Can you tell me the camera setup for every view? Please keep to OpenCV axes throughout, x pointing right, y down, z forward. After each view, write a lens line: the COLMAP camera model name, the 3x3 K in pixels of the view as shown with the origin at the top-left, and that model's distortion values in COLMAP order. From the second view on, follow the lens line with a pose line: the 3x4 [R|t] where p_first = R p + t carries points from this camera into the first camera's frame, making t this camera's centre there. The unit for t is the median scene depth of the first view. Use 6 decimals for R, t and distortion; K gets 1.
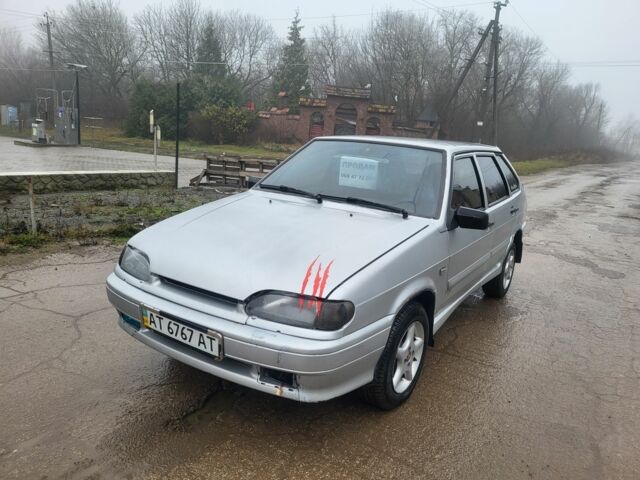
lens RADIAL K [[498.6, 0, 320.0], [0, 498.6, 240.0], [0, 0, 1]] dist [0.061940, -0.062846]
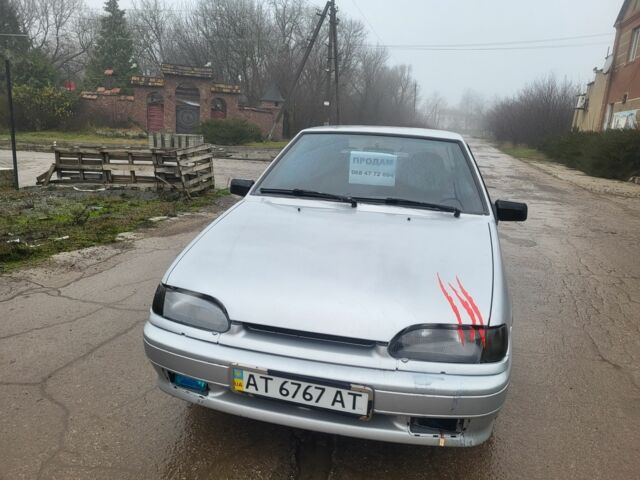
lens RADIAL K [[498.6, 0, 320.0], [0, 498.6, 240.0], [0, 0, 1]] dist [0.061940, -0.062846]
pose [[0.941102, -0.104473, 0.321578, -0.096317], [0.091798, 0.994292, 0.054374, -0.019149], [-0.325423, -0.021651, 0.945321, 0.049780]]
